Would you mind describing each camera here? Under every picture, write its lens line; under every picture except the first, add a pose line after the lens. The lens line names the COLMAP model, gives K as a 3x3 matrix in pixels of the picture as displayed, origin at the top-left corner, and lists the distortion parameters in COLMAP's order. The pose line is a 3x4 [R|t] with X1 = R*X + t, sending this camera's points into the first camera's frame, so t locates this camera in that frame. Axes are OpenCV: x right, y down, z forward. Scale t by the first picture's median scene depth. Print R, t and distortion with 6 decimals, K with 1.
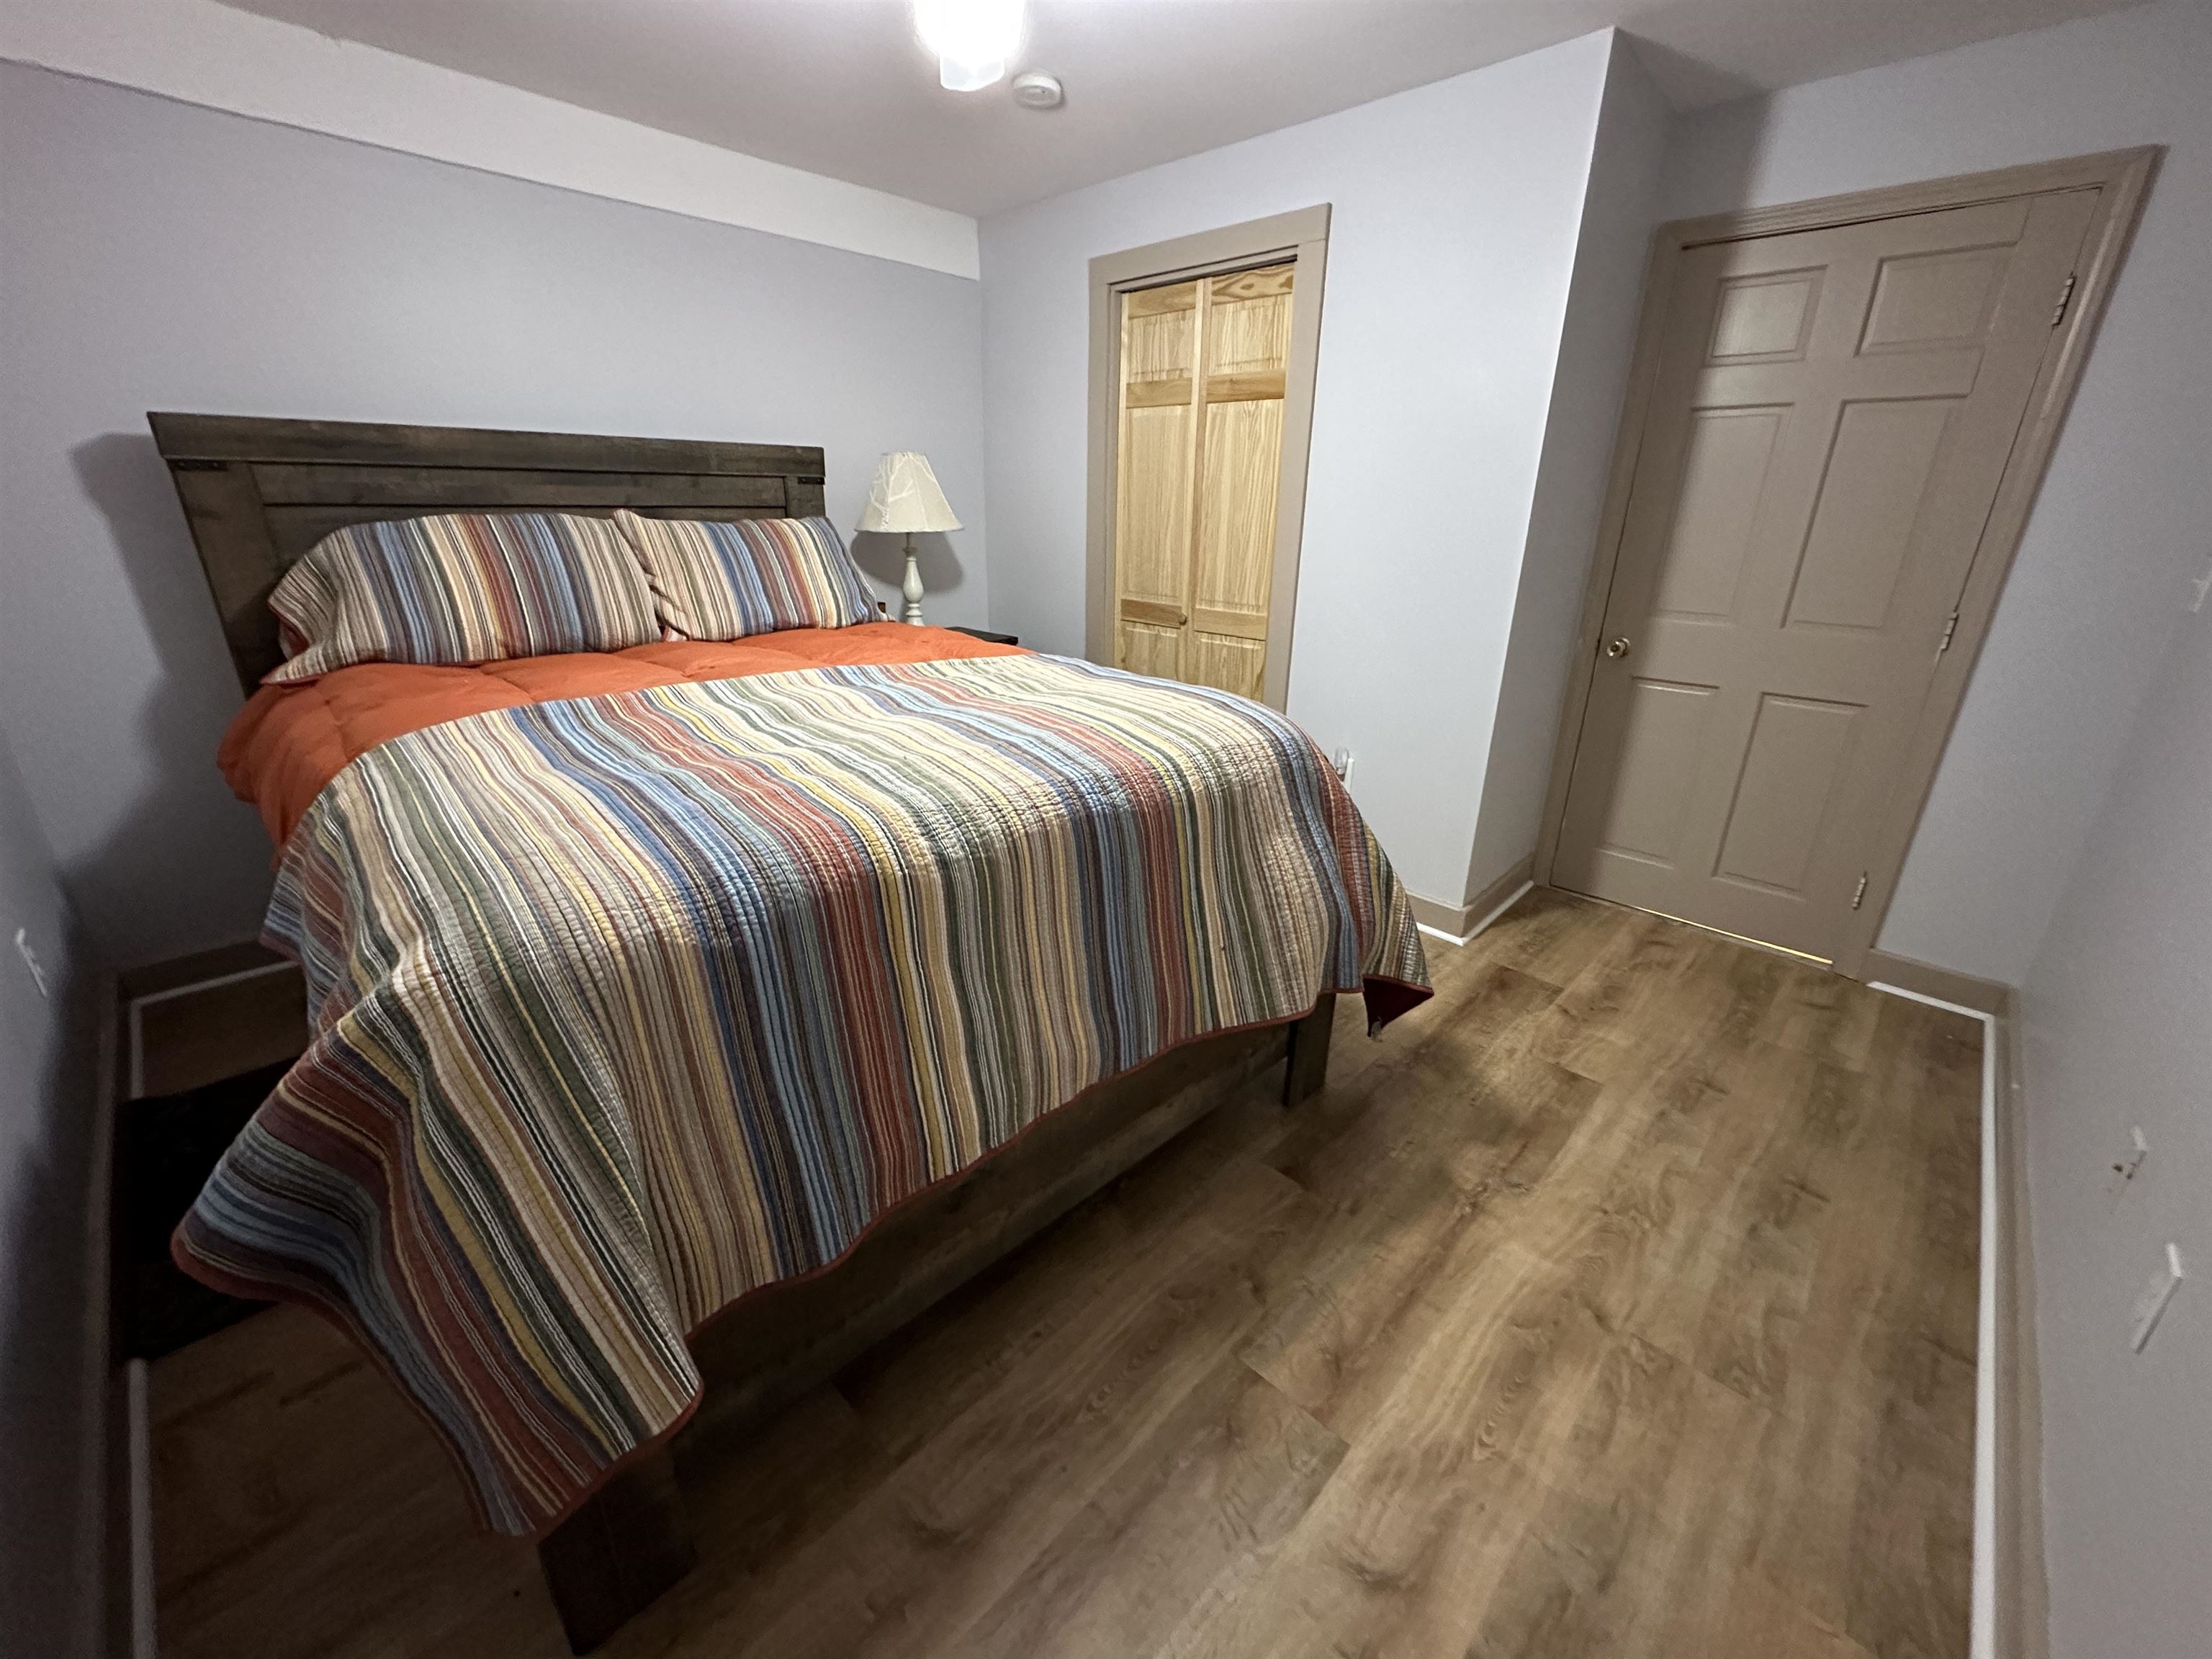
lens RADIAL K [[878.7, 0, 1105.8], [0, 878.7, 830.7], [0, 0, 1]] dist [-0.003656, 0.000848]
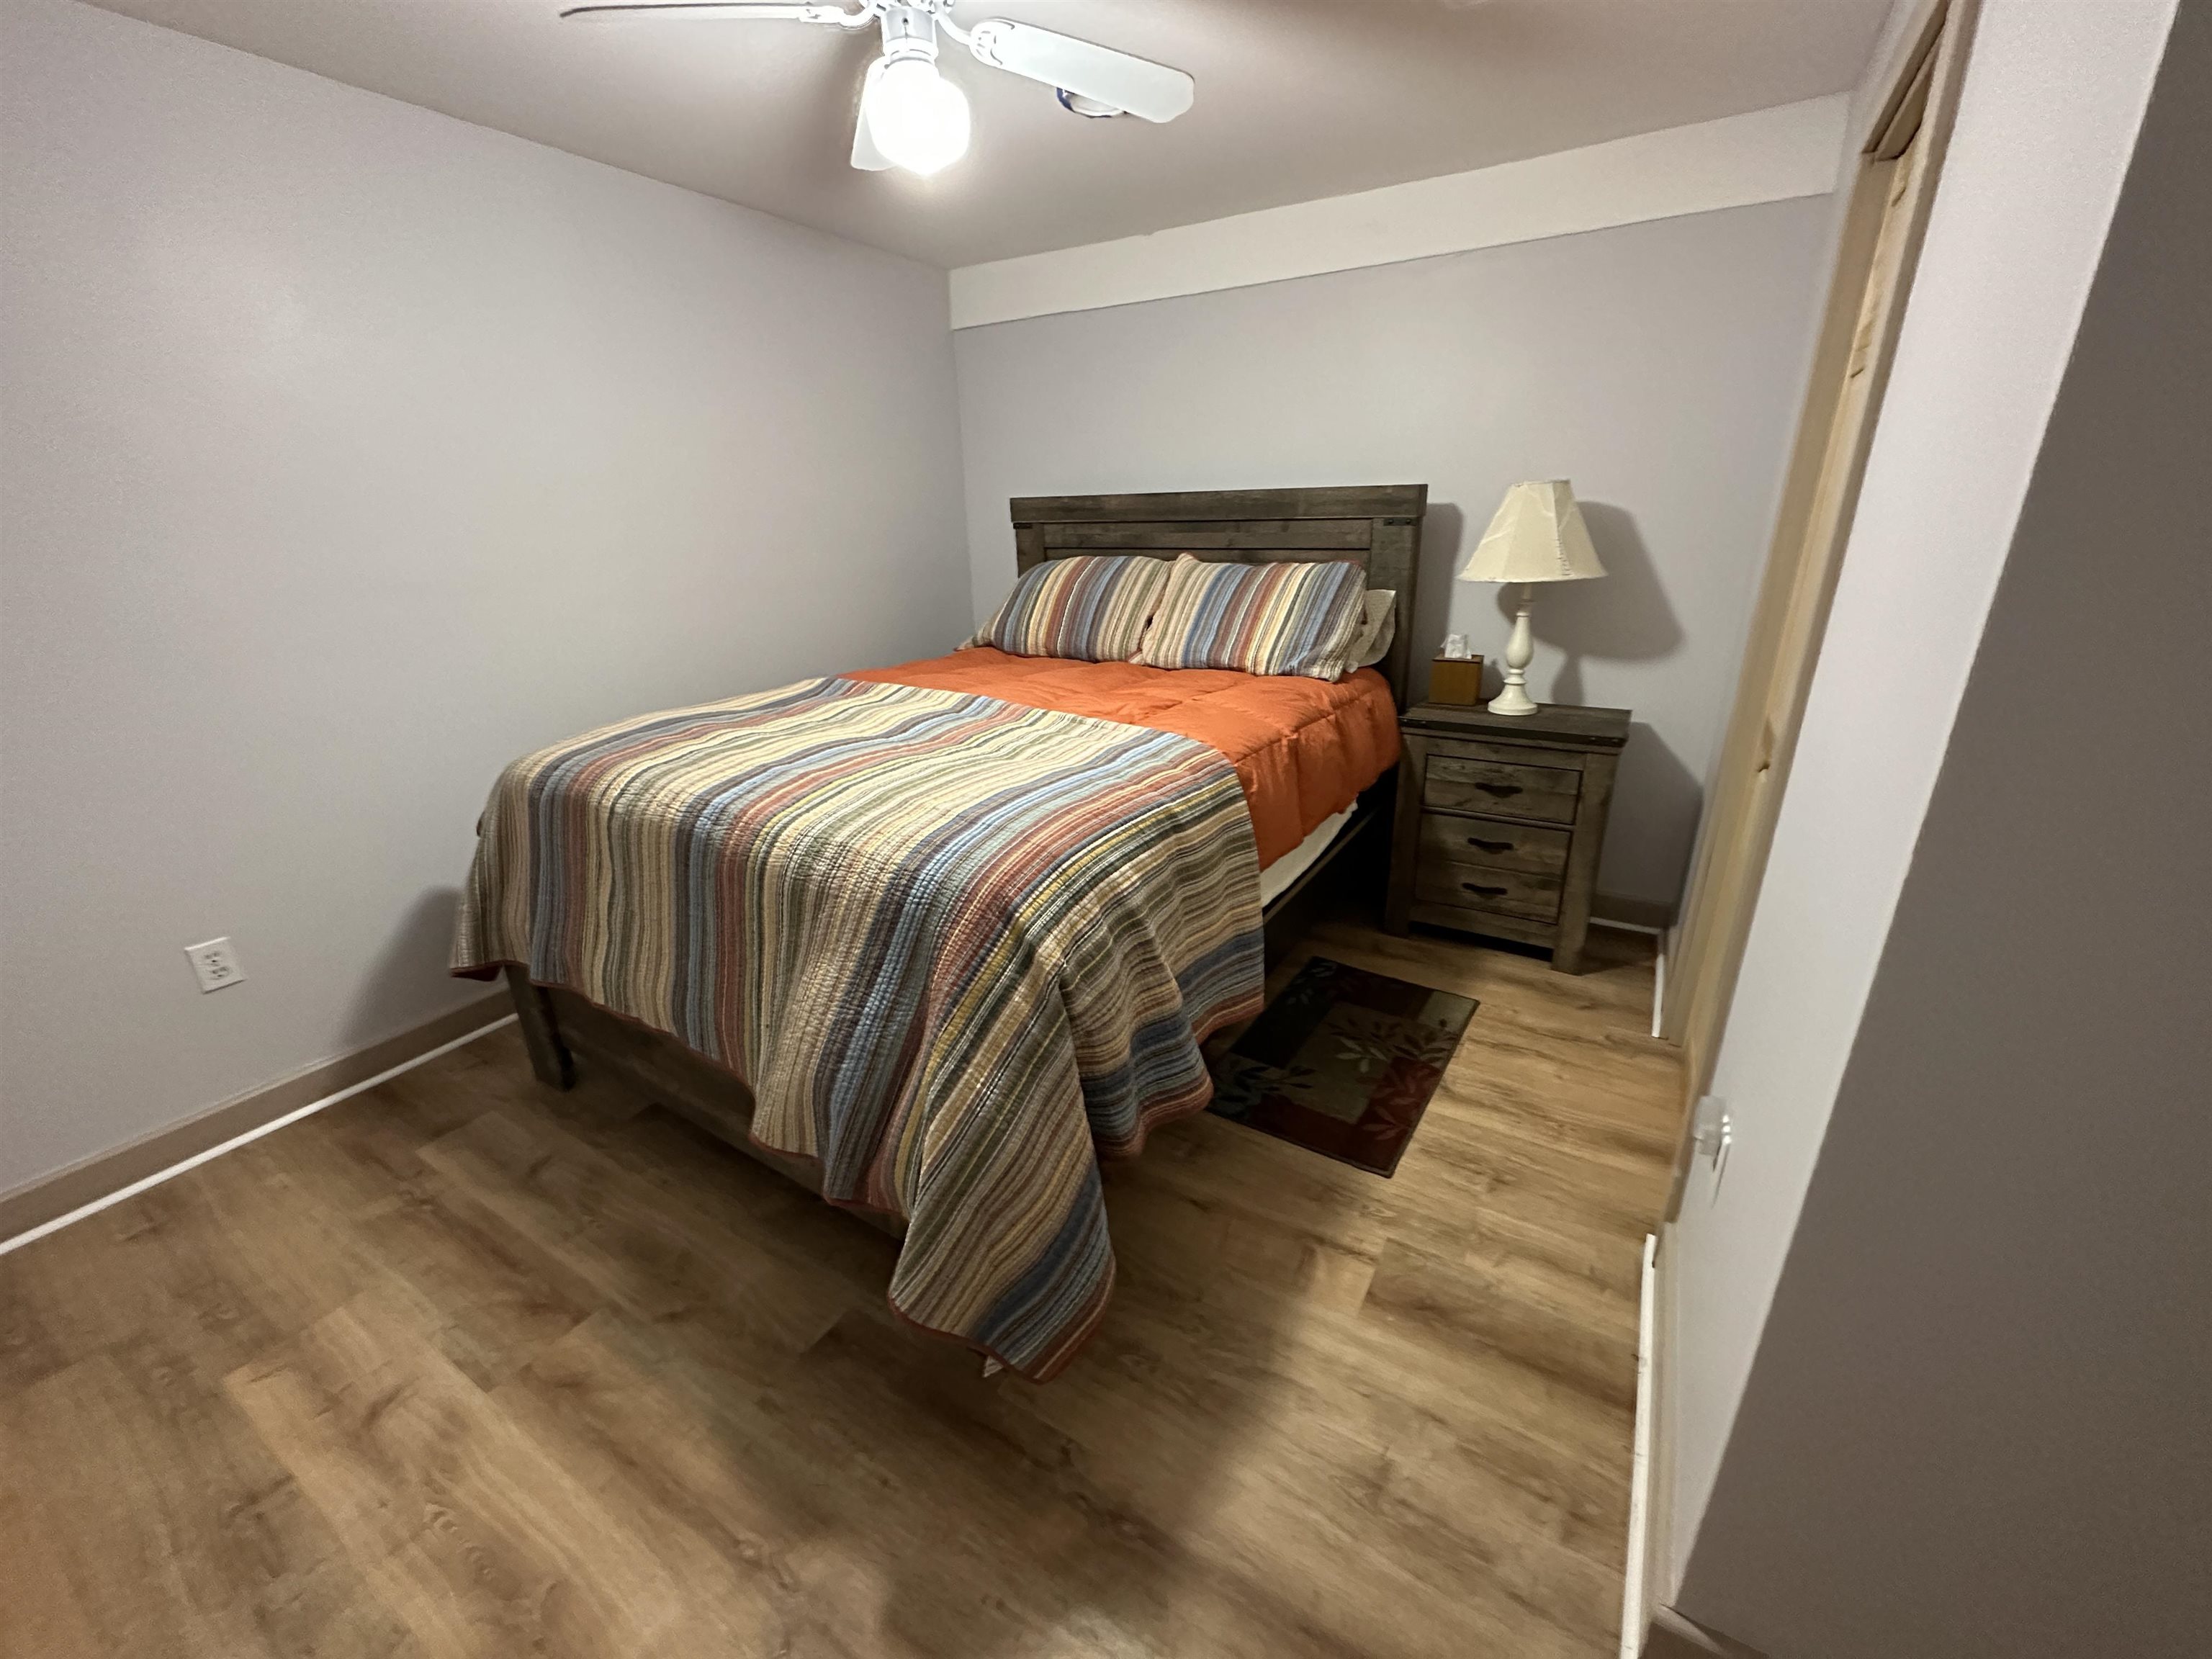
lens RADIAL K [[878.7, 0, 1106.3], [0, 878.7, 826.8], [0, 0, 1]] dist [-0.003656, 0.000848]
pose [[0.219280, 0.311670, -0.924542, 0.925186], [-0.321592, 0.917738, 0.233102, -0.370511], [0.921138, 0.246211, 0.301472, 0.870682]]
